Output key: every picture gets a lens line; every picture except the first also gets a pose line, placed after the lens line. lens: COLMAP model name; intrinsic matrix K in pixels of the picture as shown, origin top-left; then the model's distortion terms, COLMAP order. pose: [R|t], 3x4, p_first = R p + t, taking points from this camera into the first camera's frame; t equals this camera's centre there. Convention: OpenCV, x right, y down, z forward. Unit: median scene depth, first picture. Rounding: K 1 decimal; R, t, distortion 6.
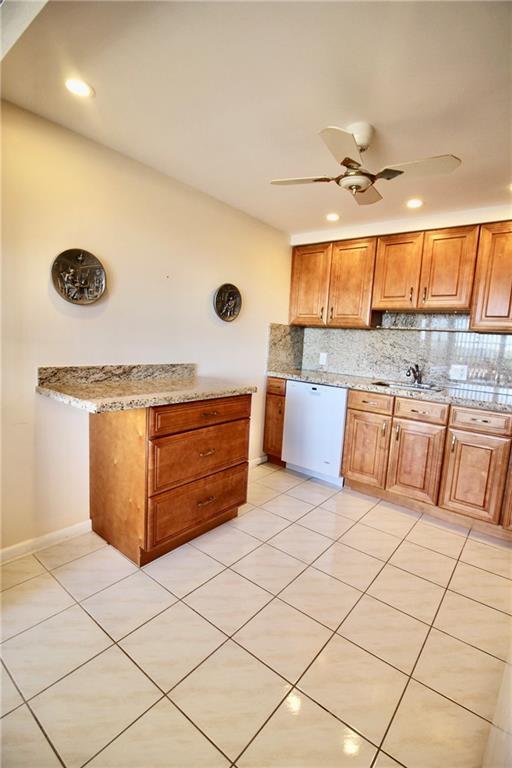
lens RADIAL K [[359.8, 0, 273.1], [0, 359.8, 384.7], [0, 0, 1]] dist [0.001088, -0.013837]
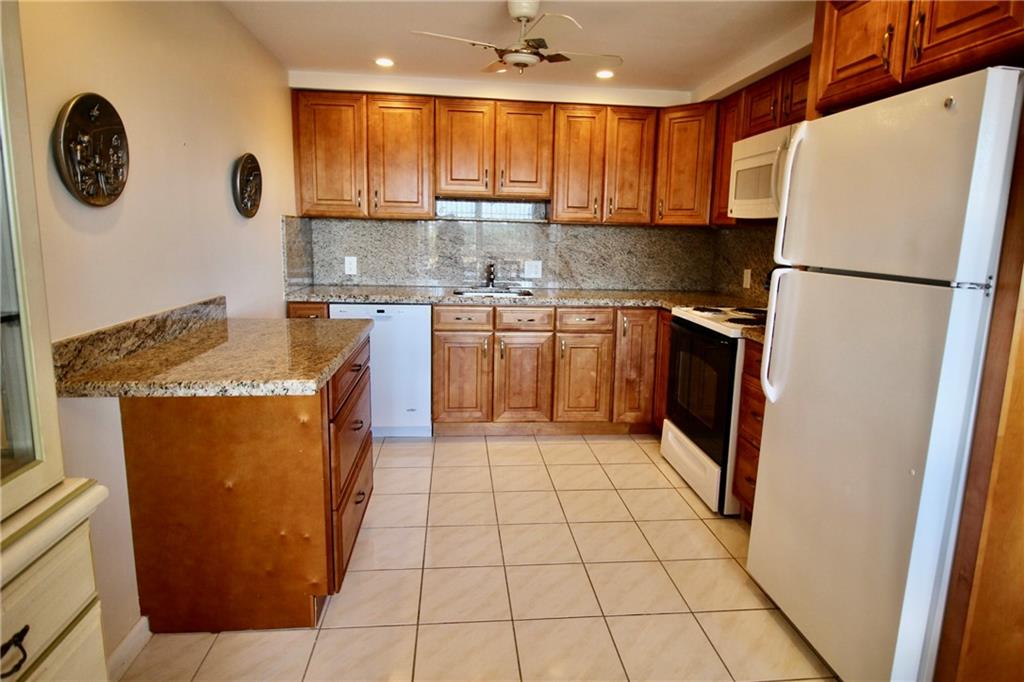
lens RADIAL K [[571.8, 0, 517.6], [0, 571.8, 323.2], [0, 0, 1]] dist [0.006862, -0.000973]
pose [[0.722185, -0.152583, 0.674661, -0.505979], [0.109062, 0.988284, 0.106768, -0.062846], [-0.683048, -0.003527, 0.730365, 0.016926]]
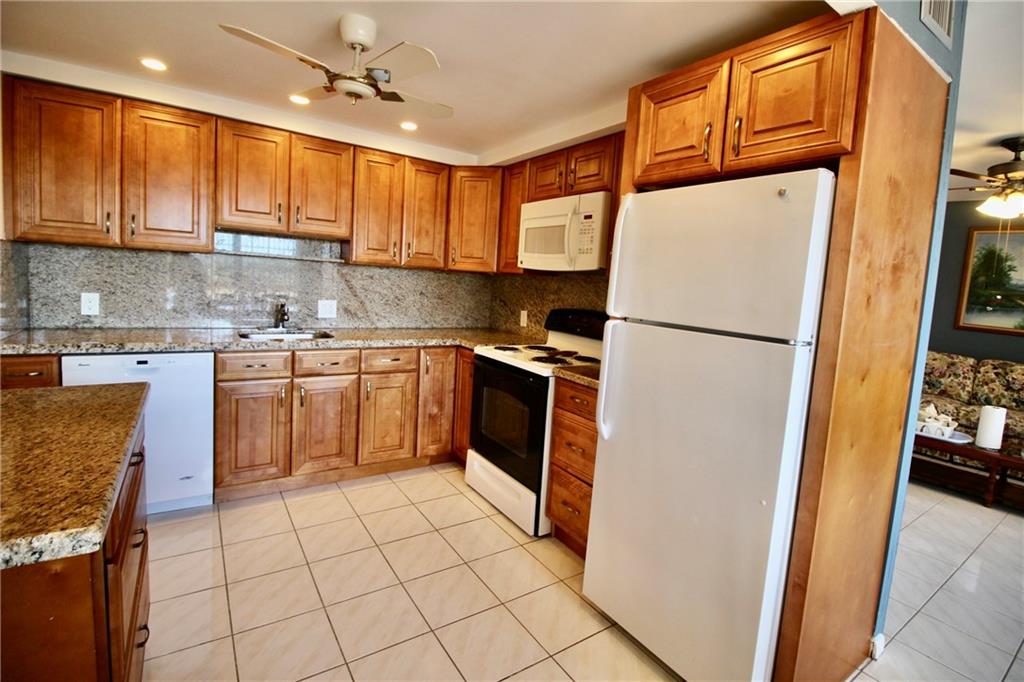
lens RADIAL K [[474.7, 0, 511.9], [0, 474.7, 323.5], [0, 0, 1]] dist [0.001645, -0.013068]
pose [[0.318310, -0.127527, 0.939370, -0.444721], [0.076199, 0.991146, 0.108736, -0.097923], [-0.944919, 0.036967, 0.325209, 0.241717]]
